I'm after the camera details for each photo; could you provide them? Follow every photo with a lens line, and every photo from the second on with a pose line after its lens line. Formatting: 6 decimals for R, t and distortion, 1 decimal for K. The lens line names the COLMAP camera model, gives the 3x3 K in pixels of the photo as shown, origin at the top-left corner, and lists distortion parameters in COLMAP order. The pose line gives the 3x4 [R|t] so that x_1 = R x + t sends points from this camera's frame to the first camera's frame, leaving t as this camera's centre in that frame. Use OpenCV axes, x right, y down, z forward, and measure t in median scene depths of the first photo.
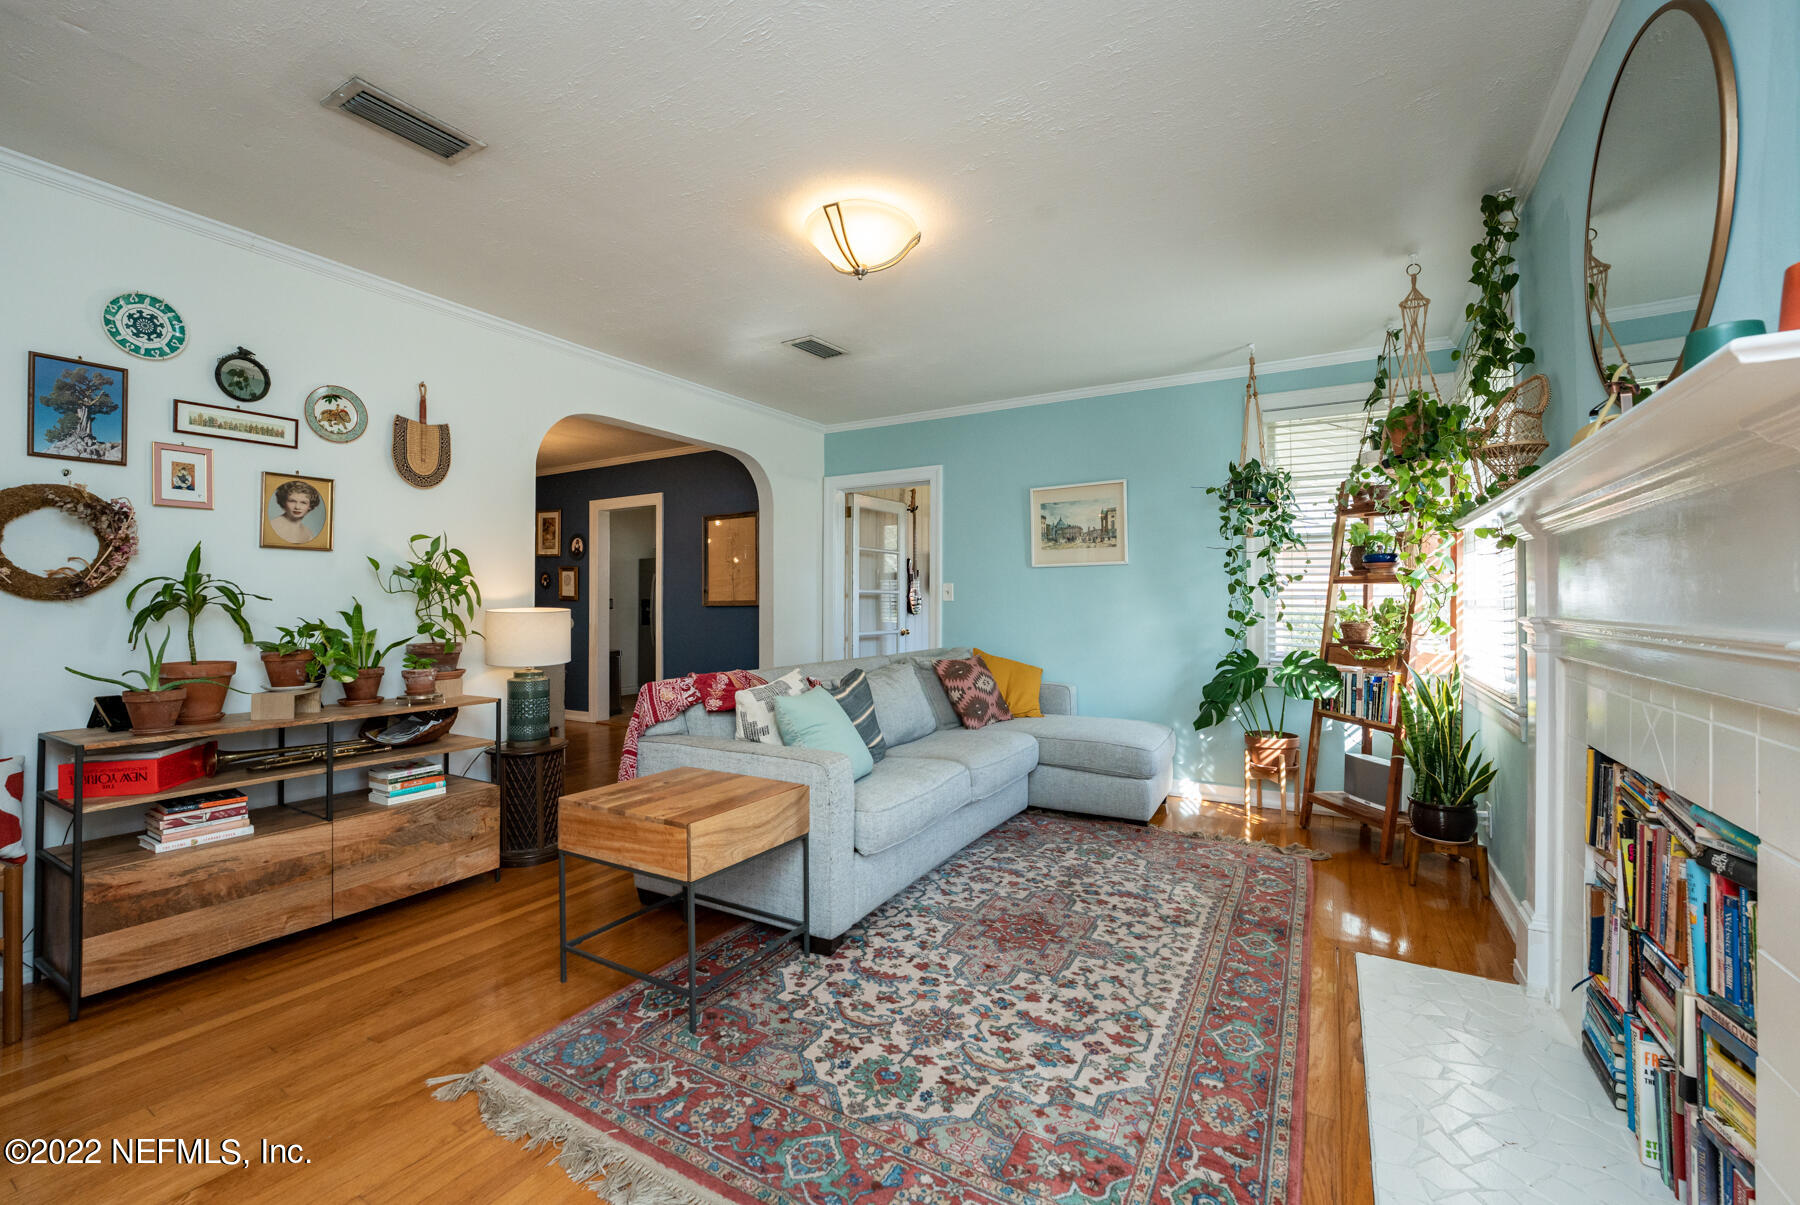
lens RADIAL K [[726.8, 0, 887.5], [0, 726.8, 597.9], [0, 0, 1]] dist [-0.016796, -0.000174]
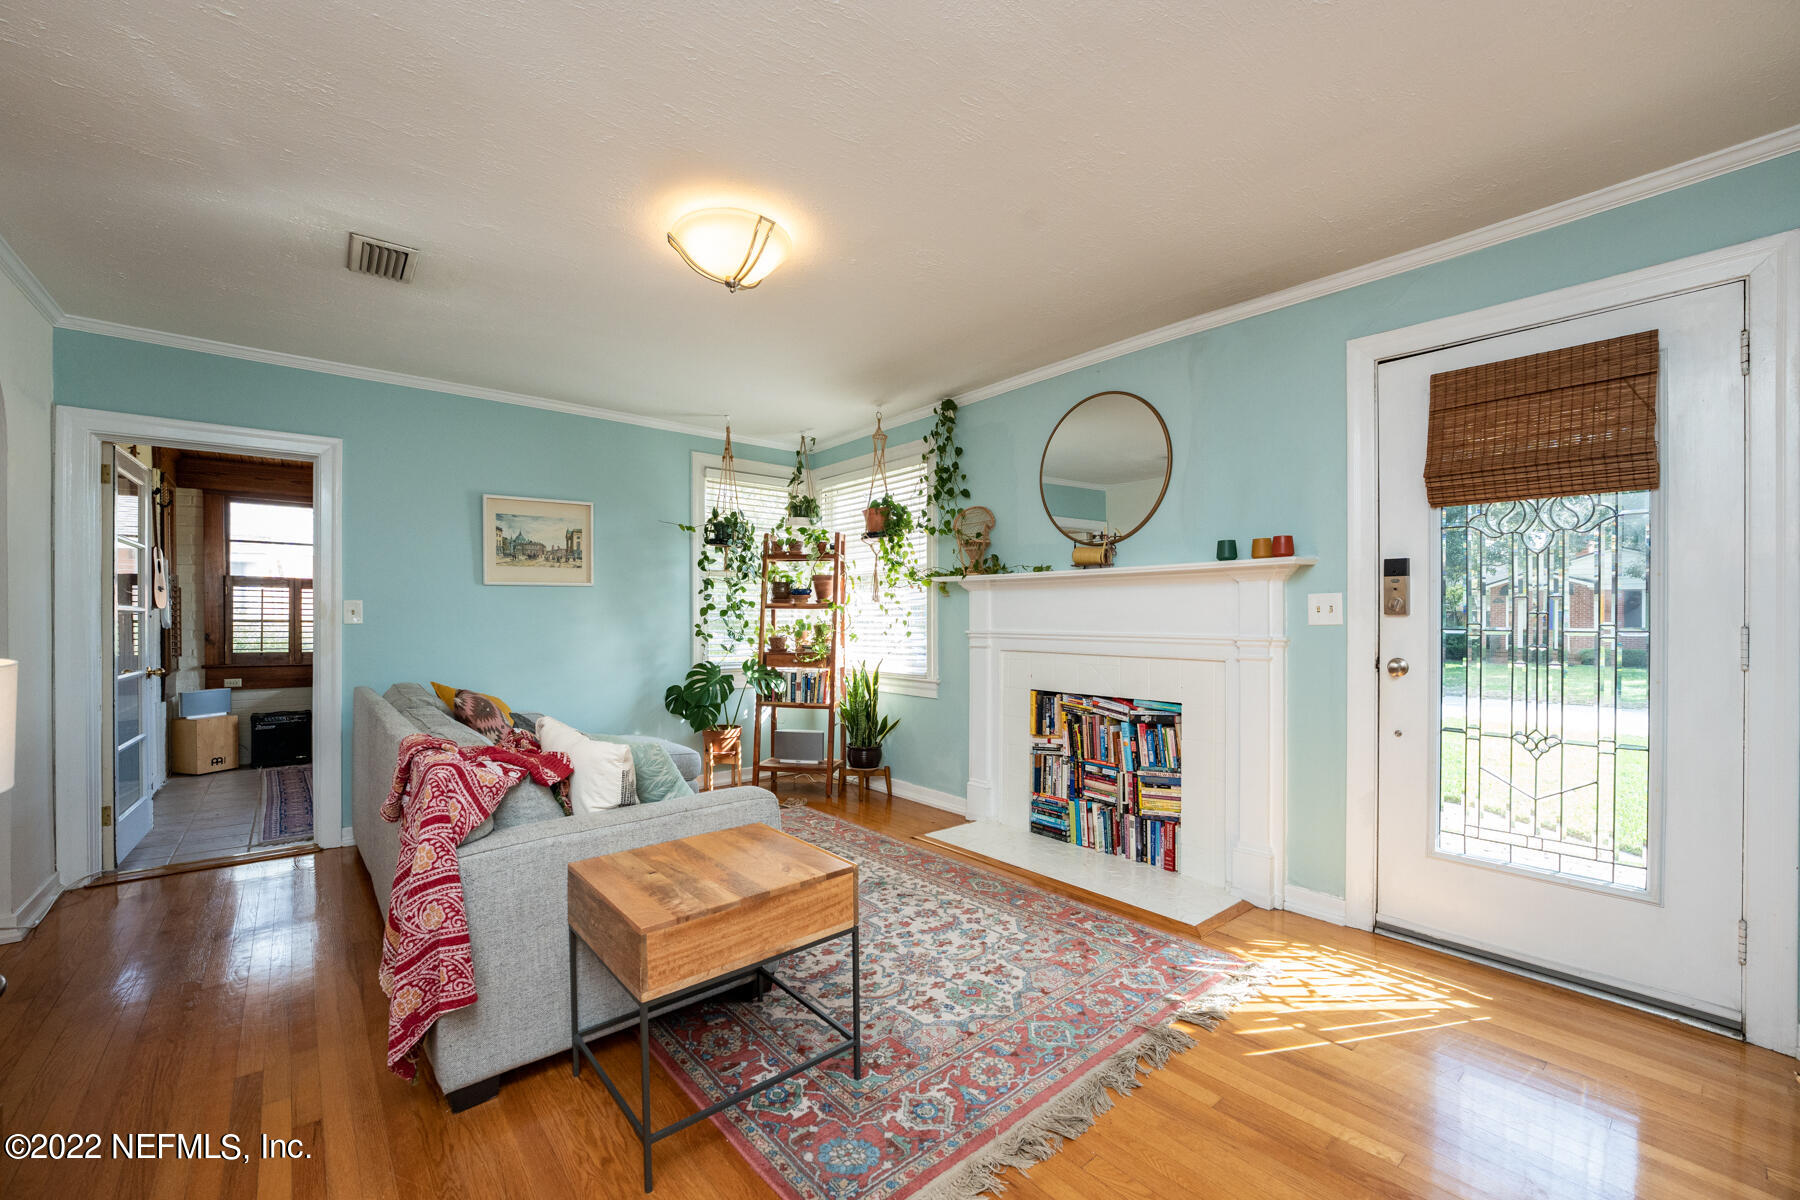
lens RADIAL K [[726.8, 0, 876.5], [0, 726.8, 624.1], [0, 0, 1]] dist [-0.016796, -0.000174]
pose [[0.340896, -0.011917, 0.940026, -0.874934], [-0.002550, 0.999904, 0.013601, -0.014352], [-0.940098, -0.007033, 0.340833, 0.491222]]
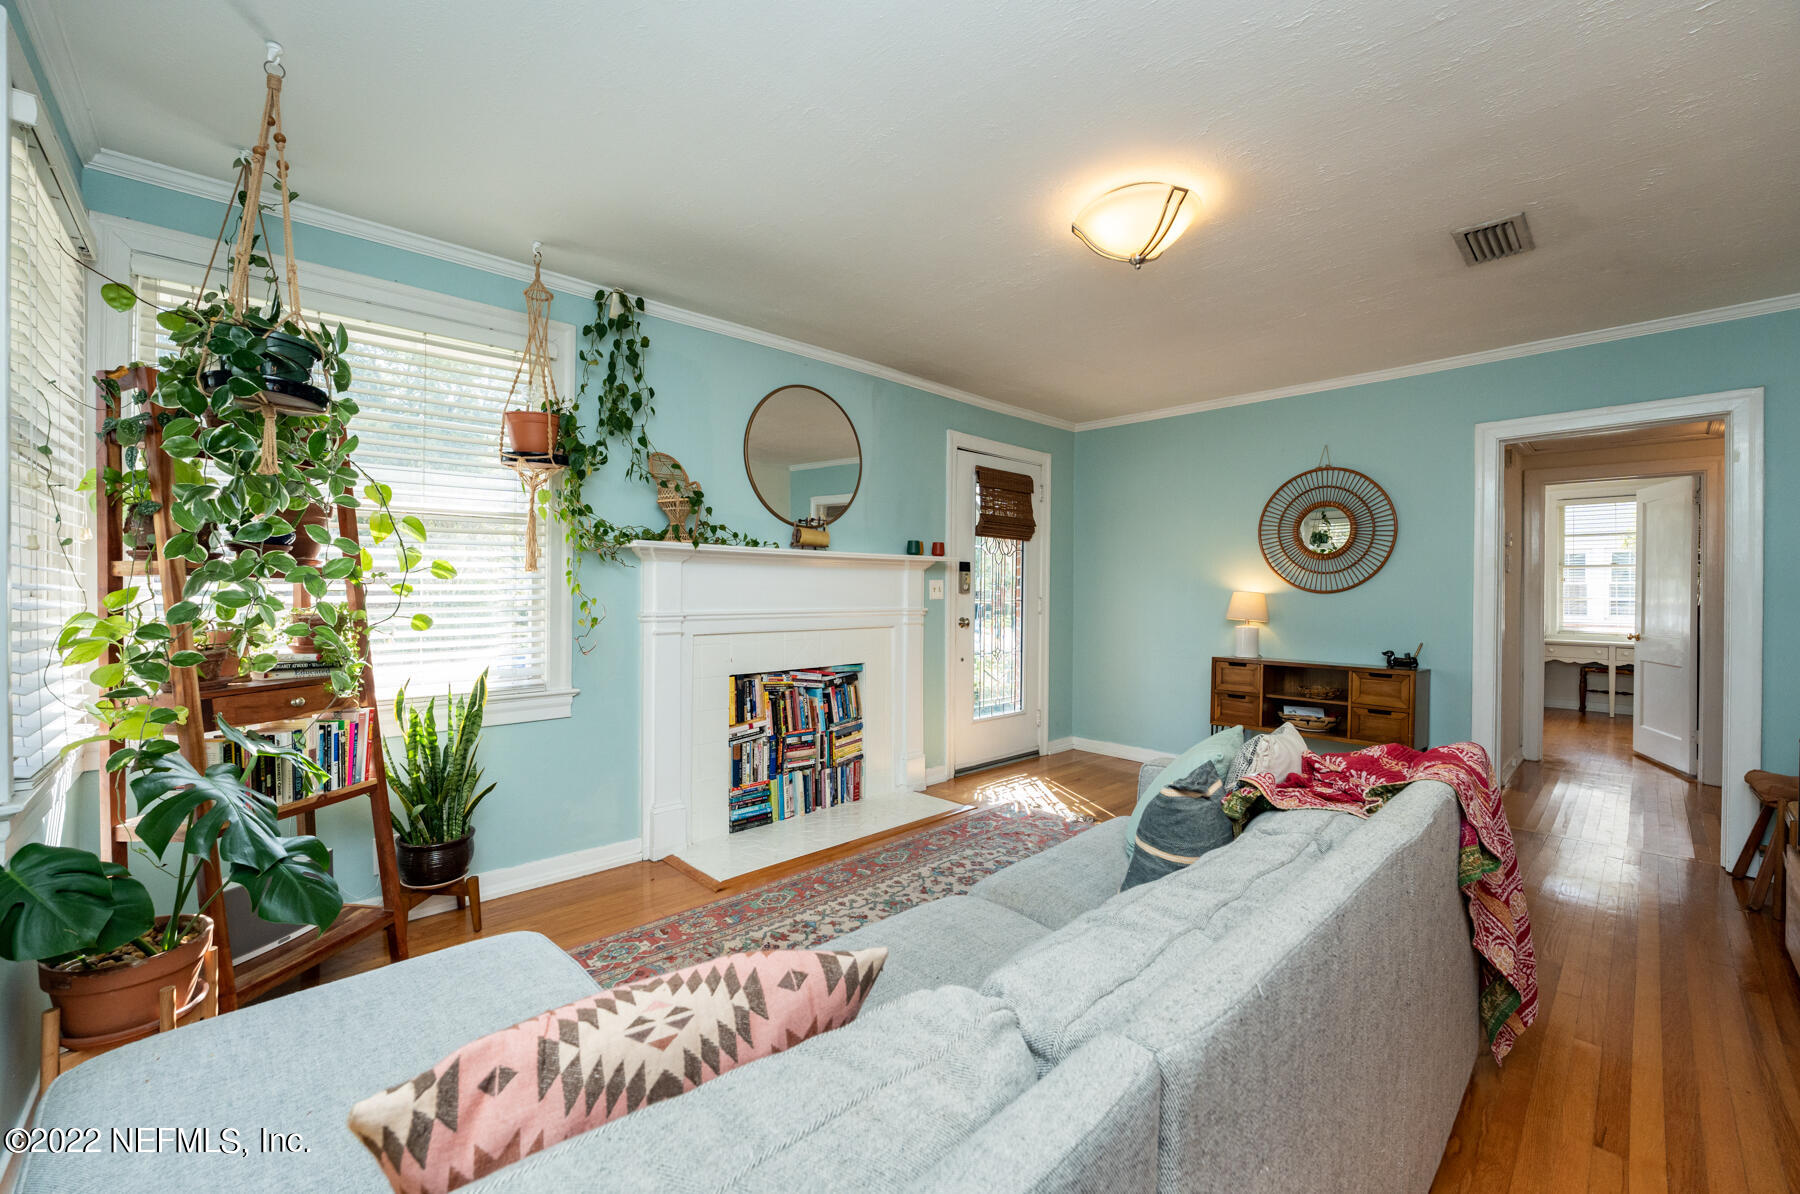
lens RADIAL K [[726.8, 0, 904.4], [0, 726.8, 594.5], [0, 0, 1]] dist [-0.016796, -0.000174]
pose [[-0.965252, -0.008321, 0.261189, 0.007917], [-0.007441, 0.999963, 0.004360, -0.019101], [-0.261215, 0.002265, -0.965278, 1.972039]]
